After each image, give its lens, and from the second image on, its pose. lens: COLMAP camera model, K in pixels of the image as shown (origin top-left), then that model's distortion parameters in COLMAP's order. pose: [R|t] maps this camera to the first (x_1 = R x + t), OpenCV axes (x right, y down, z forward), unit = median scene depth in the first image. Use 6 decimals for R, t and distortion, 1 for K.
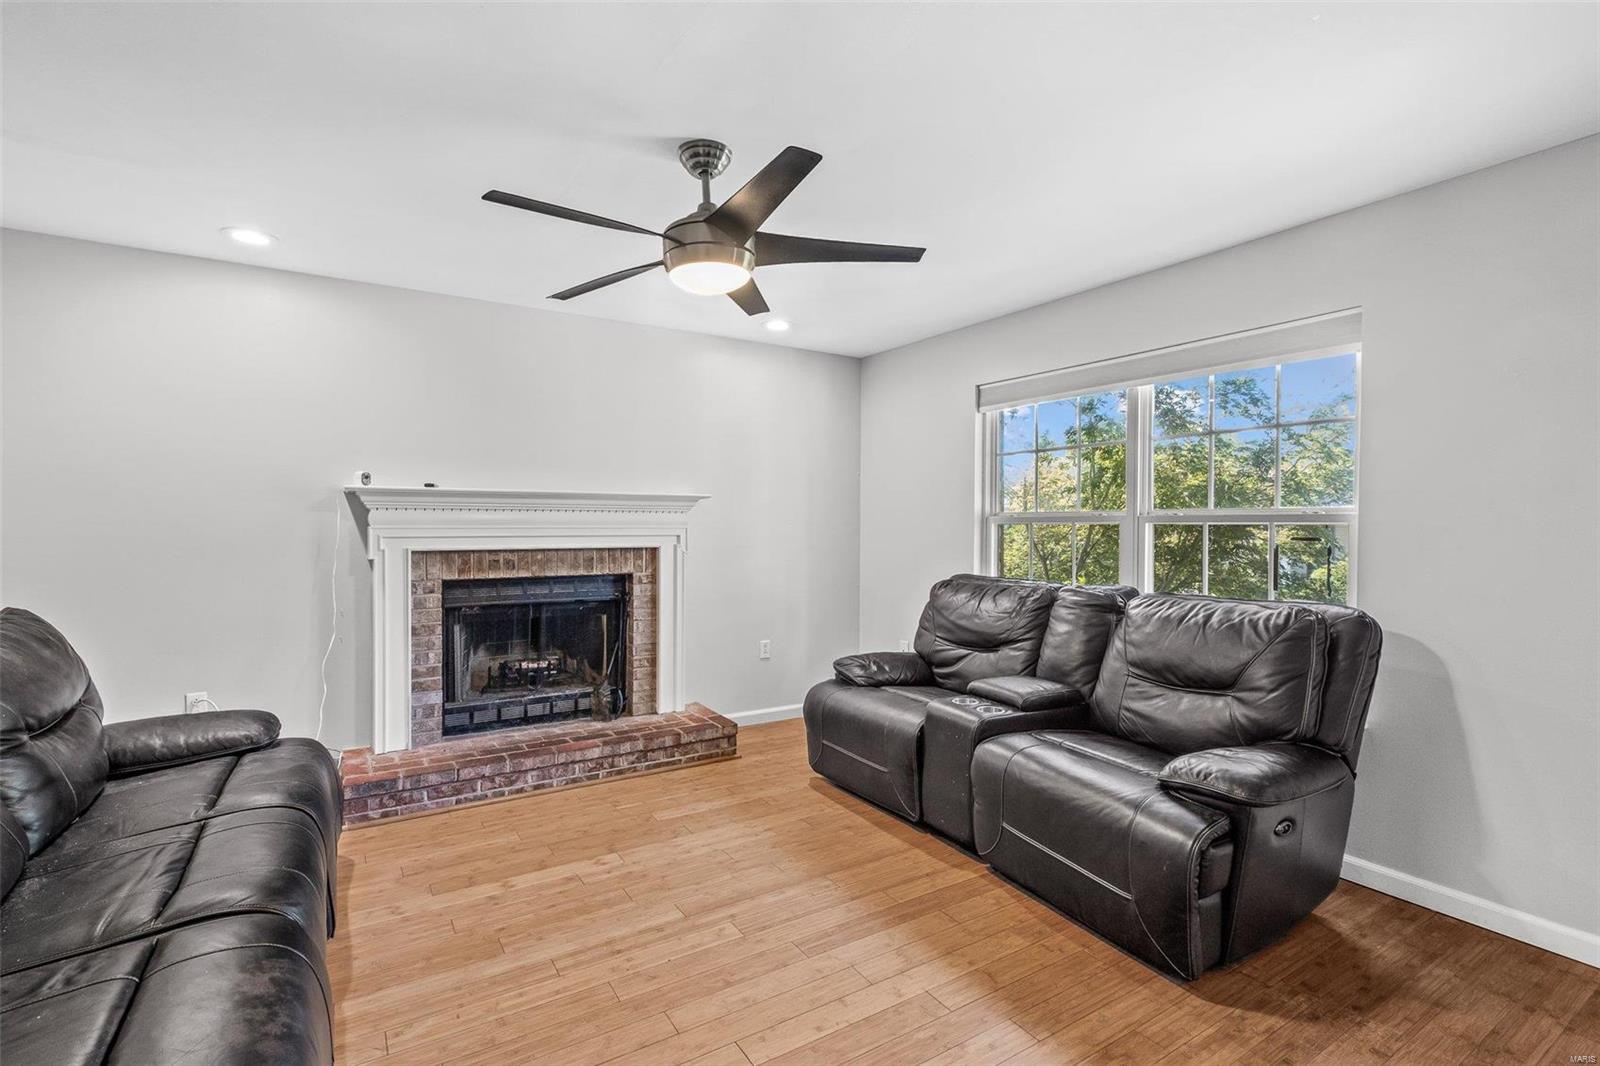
lens RADIAL K [[727.7, 0, 811.7], [0, 727.7, 541.1], [0, 0, 1]] dist [-0.001943, -0.000159]
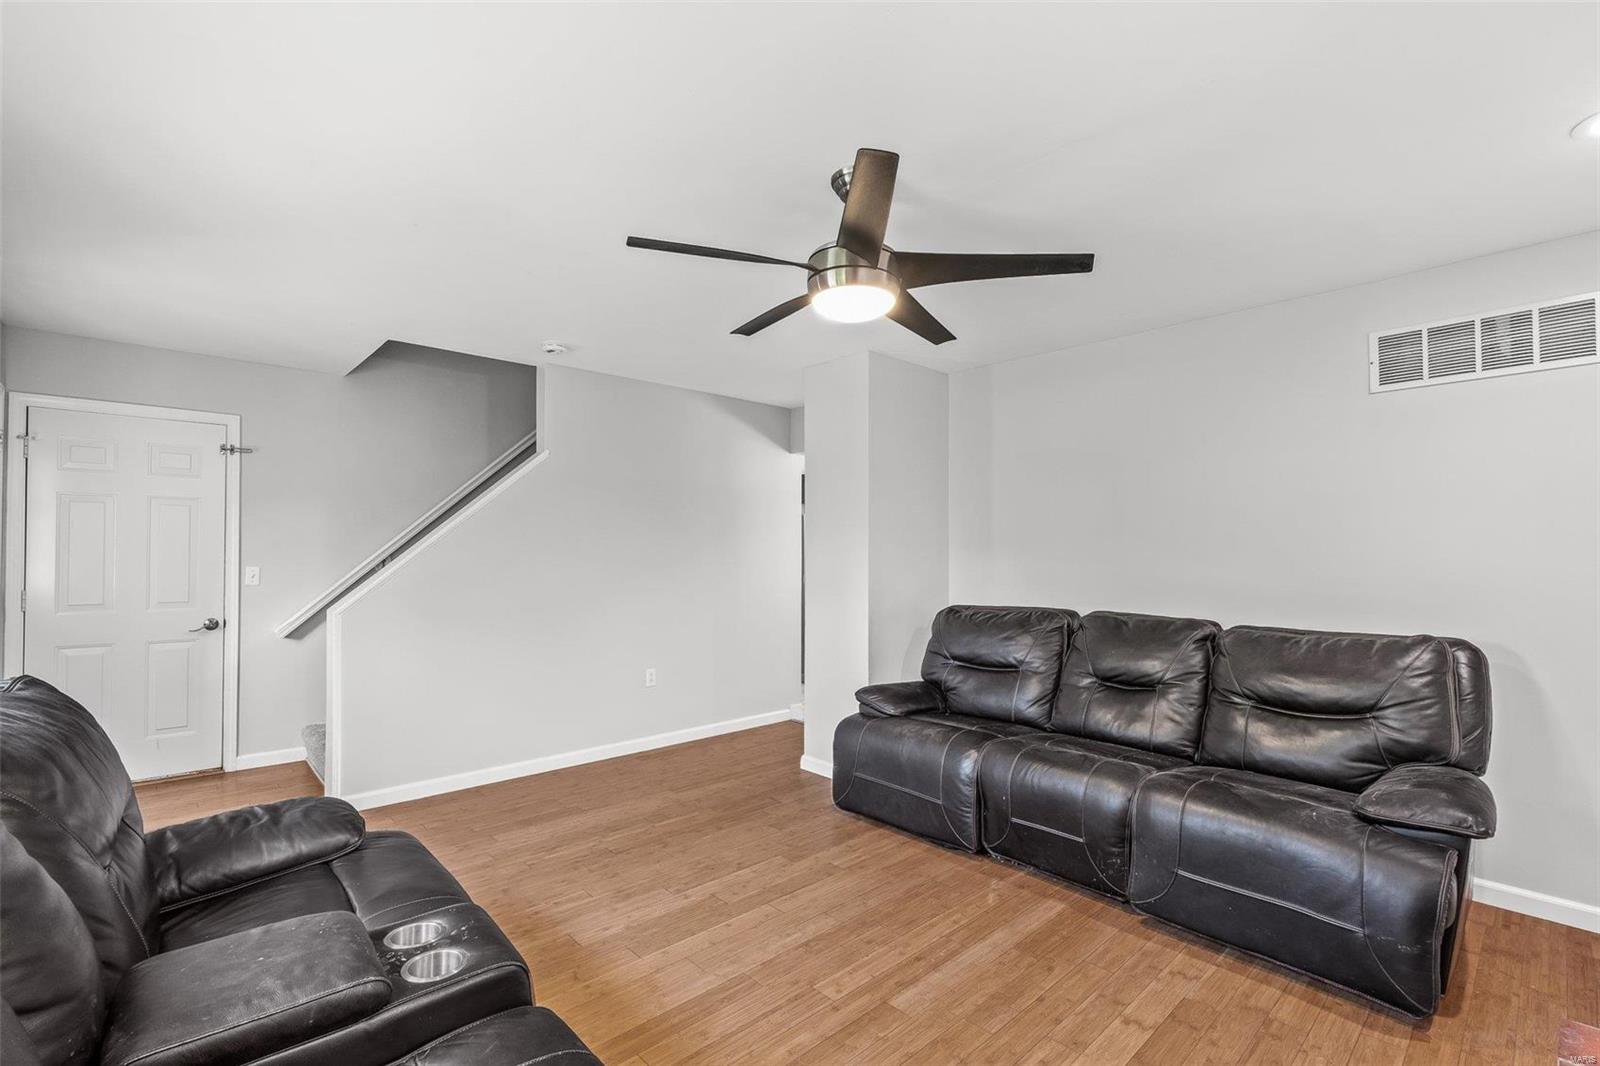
lens RADIAL K [[705.2, 0, 801.5], [0, 705.2, 581.1], [0, 0, 1]] dist [-0.001155, -0.000322]
pose [[-0.984754, 0.005620, -0.173860, 0.050398], [-0.005469, 0.997984, 0.063235, -0.037410], [0.173865, 0.063221, -0.982738, 1.136892]]
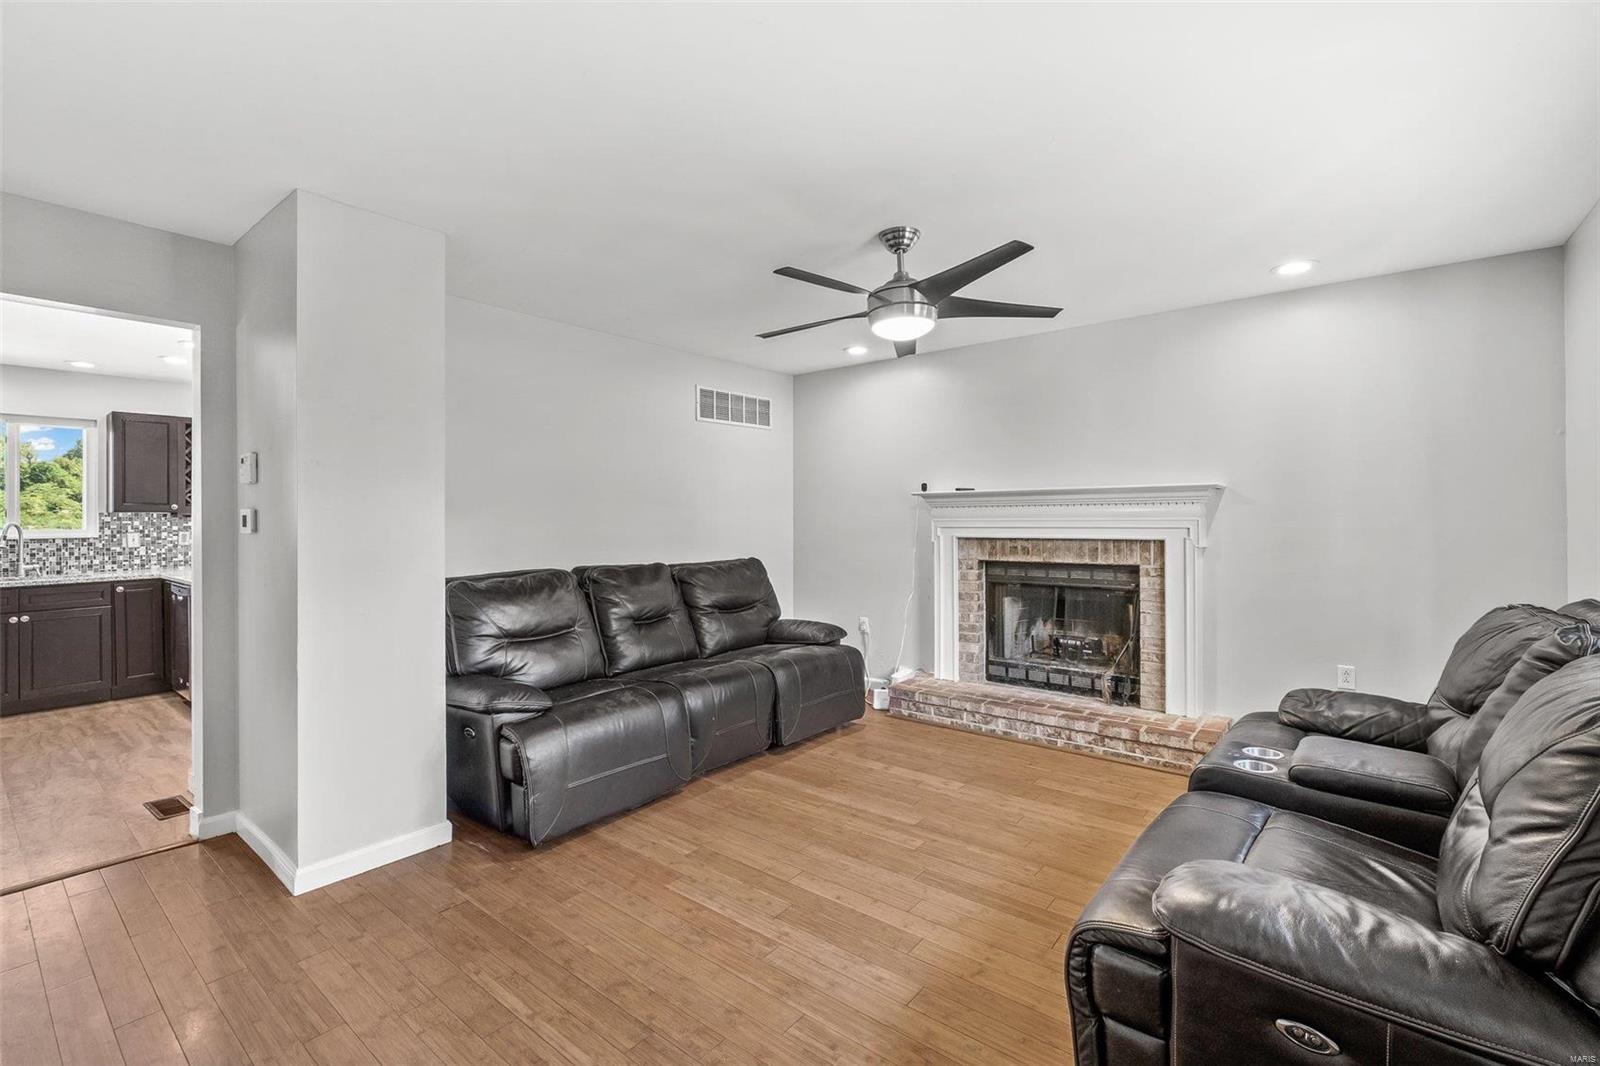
lens RADIAL K [[721.7, 0, 764.4], [0, 721.7, 516.9], [0, 0, 1]] dist [-0.000704, -0.000061]
pose [[0.293912, -0.008269, -0.955797, 0.605212], [-0.014610, 0.999807, -0.013143, -0.001869], [0.955721, 0.017827, 0.293735, 0.231952]]
